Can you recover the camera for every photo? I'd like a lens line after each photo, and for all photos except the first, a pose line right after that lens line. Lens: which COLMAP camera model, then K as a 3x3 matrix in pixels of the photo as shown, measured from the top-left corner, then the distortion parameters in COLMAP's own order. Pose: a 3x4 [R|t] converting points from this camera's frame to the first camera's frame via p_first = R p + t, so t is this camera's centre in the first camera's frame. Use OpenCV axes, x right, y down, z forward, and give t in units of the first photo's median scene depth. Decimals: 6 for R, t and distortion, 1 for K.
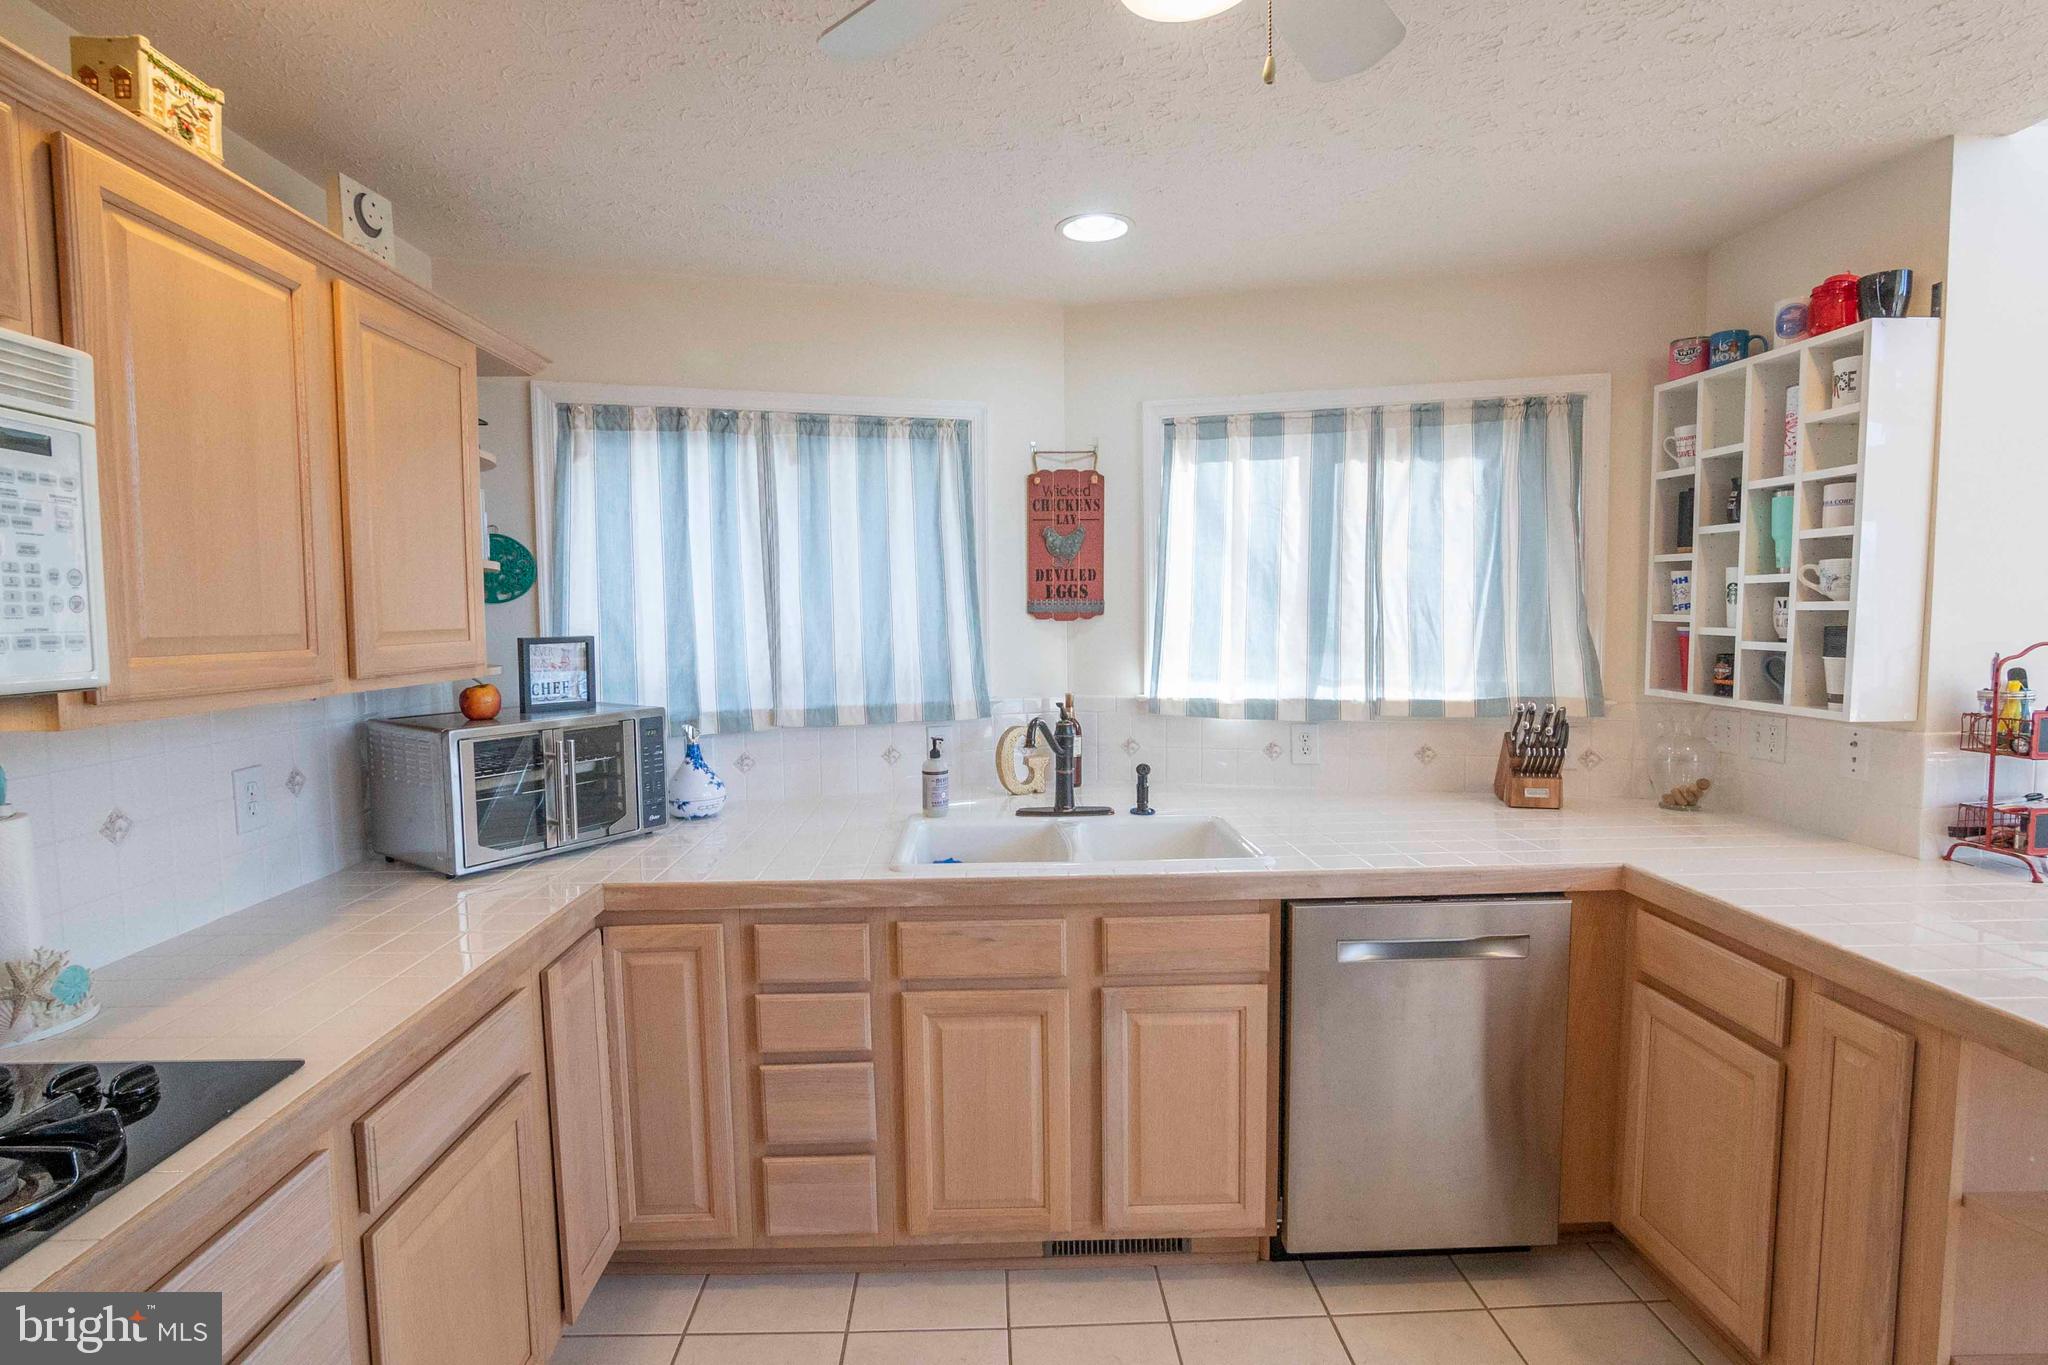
lens RADIAL K [[1006.0, 0, 1002.1], [0, 1006.0, 679.8], [0, 0, 1]] dist [-0.032459, 0.007759]
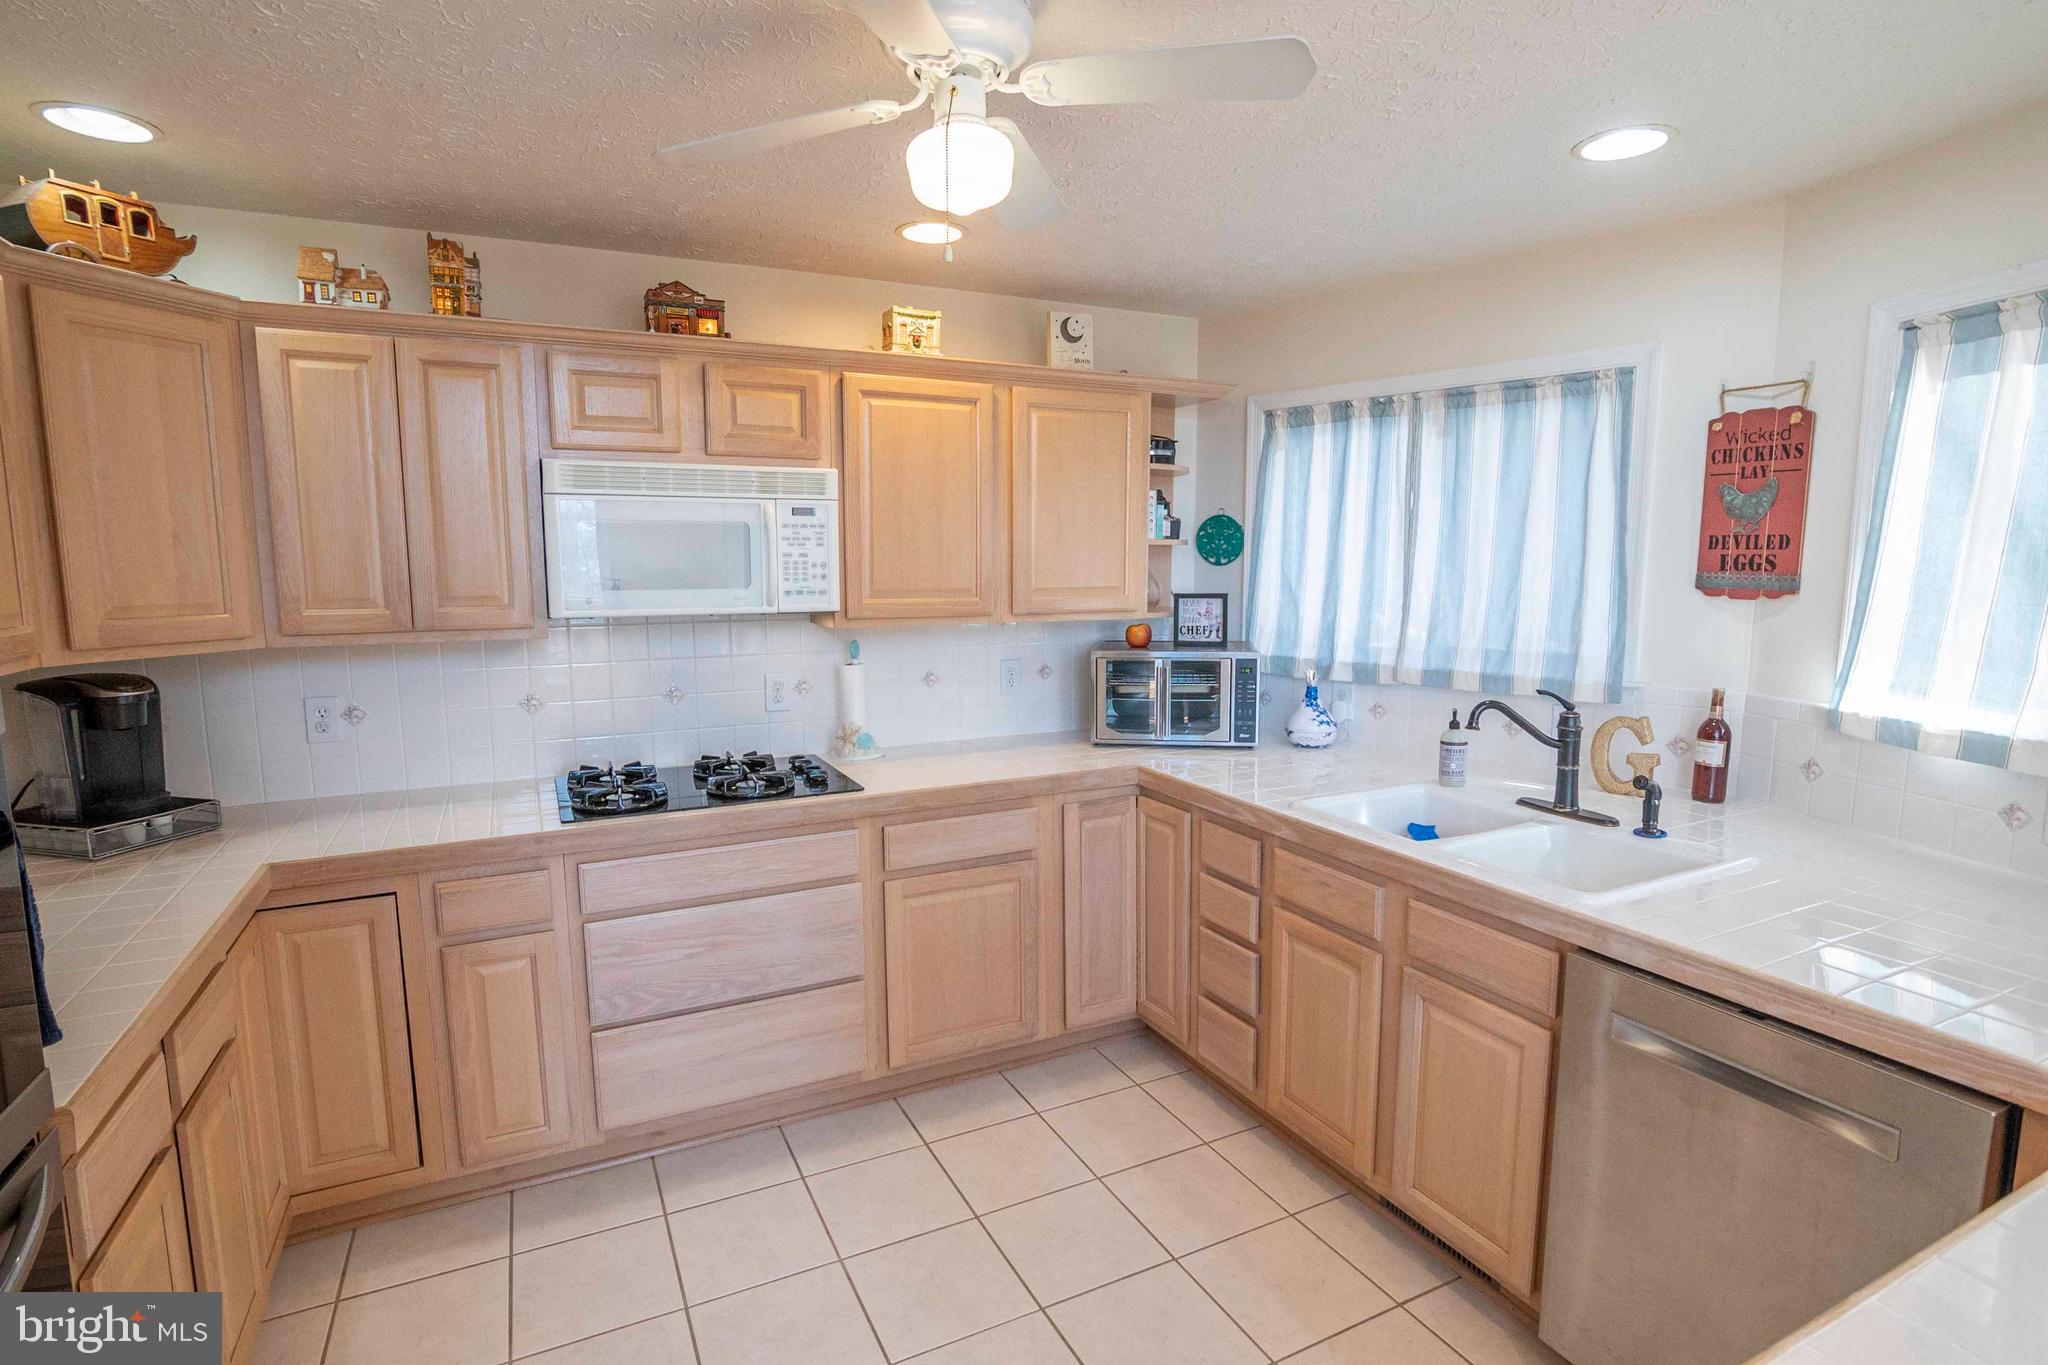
lens RADIAL K [[1009.4, 0, 1012.9], [0, 1009.4, 683.2], [0, 0, 1]] dist [-0.032187, 0.010038]
pose [[0.417886, 0.125522, -0.899786, 0.610357], [-0.063472, 0.992023, 0.108911, -0.046957], [0.906279, 0.011599, 0.422520, 0.153233]]
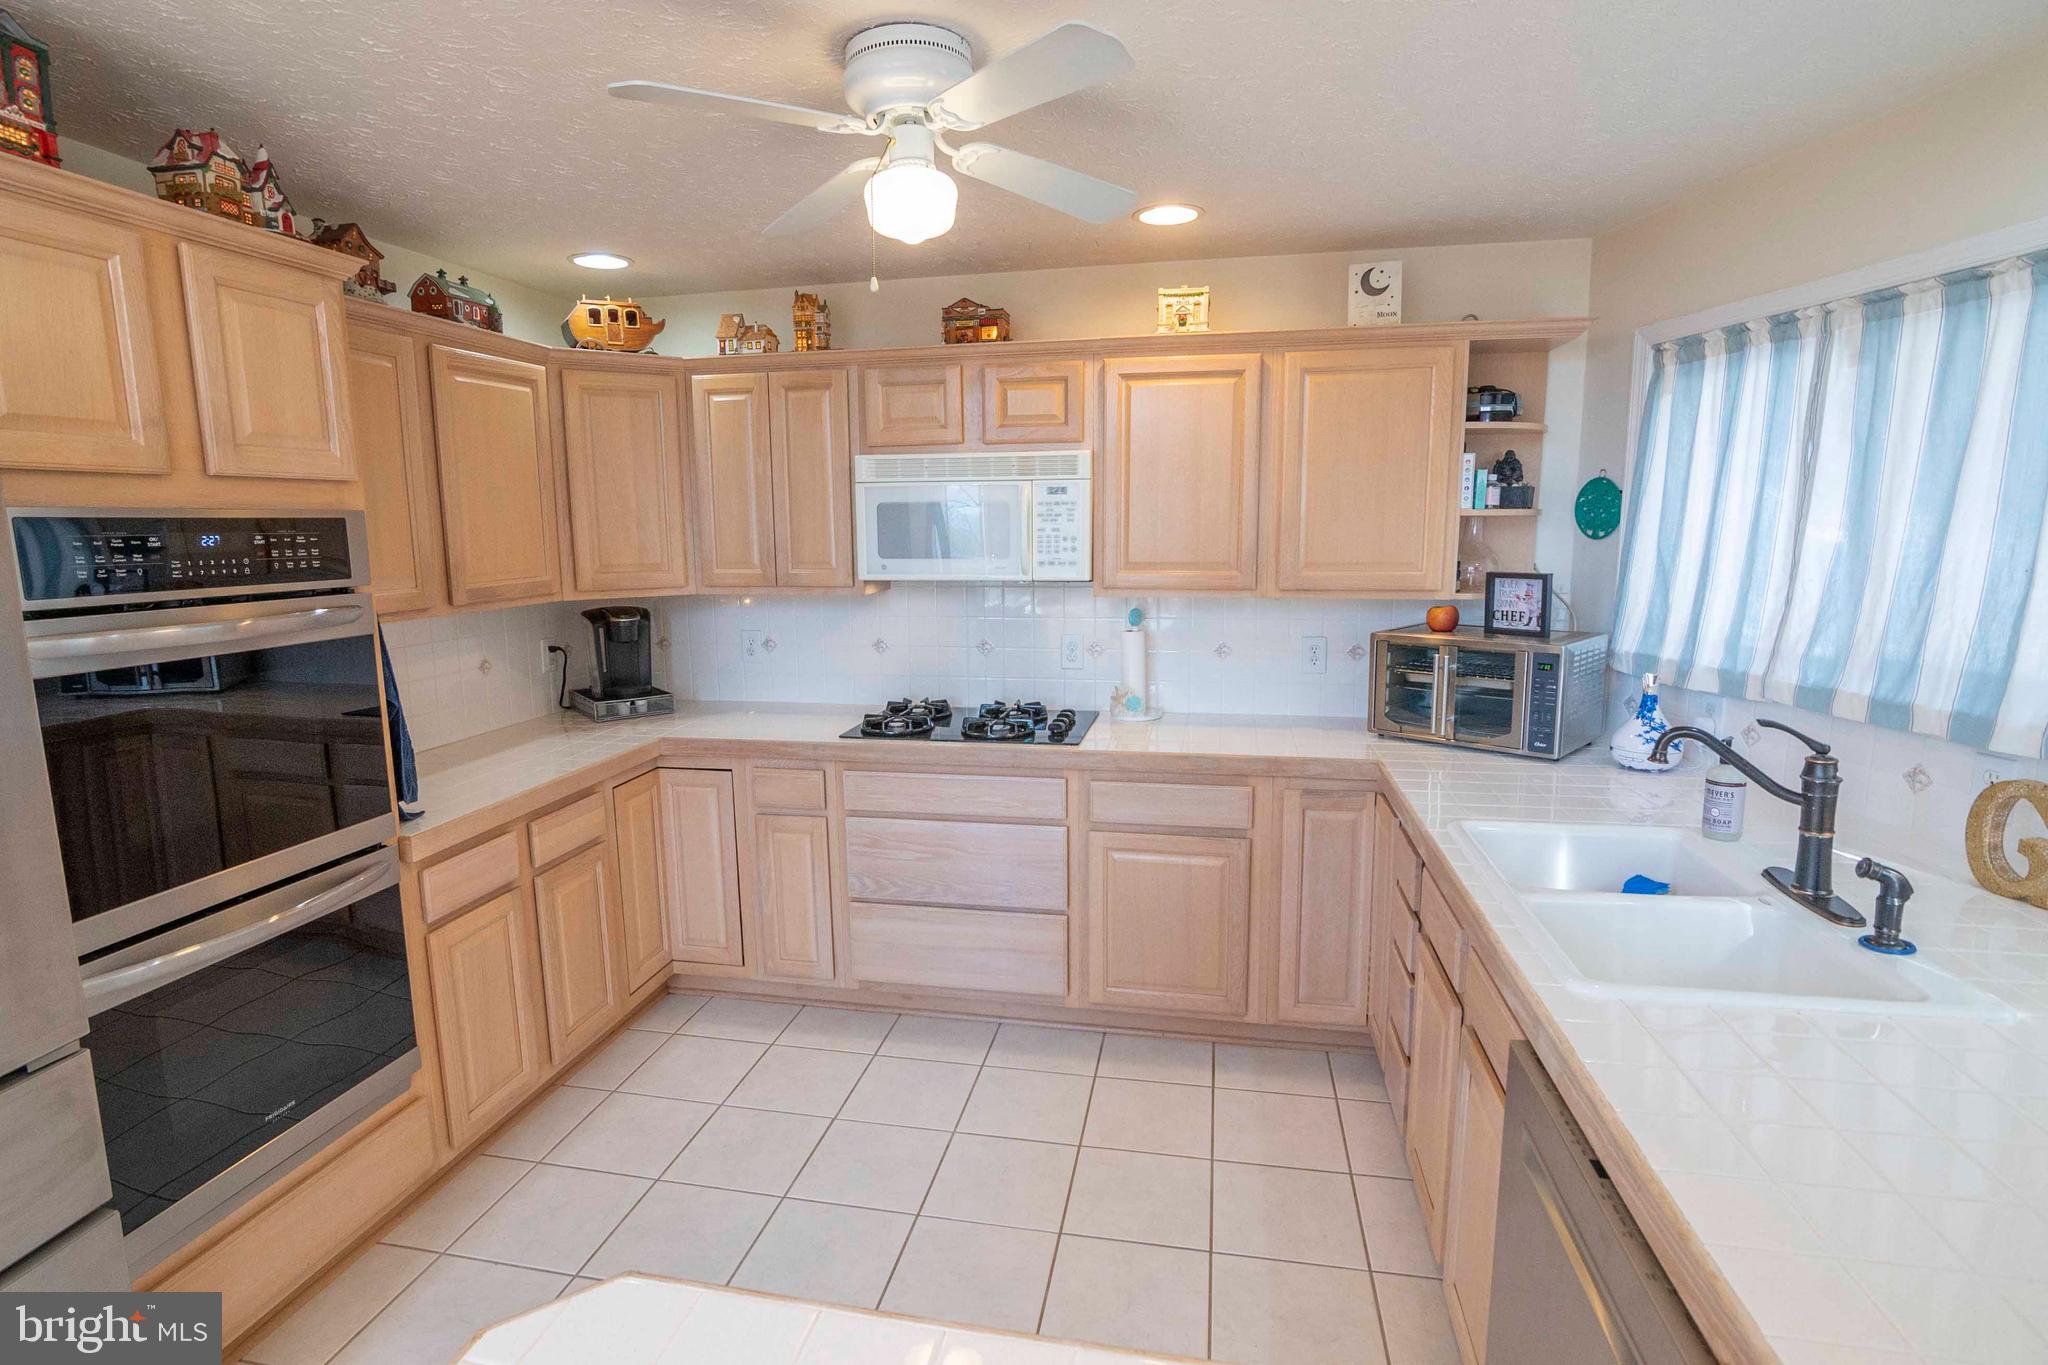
lens RADIAL K [[1006.0, 0, 1002.1], [0, 1006.0, 679.8], [0, 0, 1]] dist [-0.032459, 0.007759]
pose [[-0.227431, 0.165688, -0.959595, 0.715309], [-0.051818, 0.981963, 0.181832, -0.086545], [0.972415, 0.091079, -0.214743, 0.577438]]
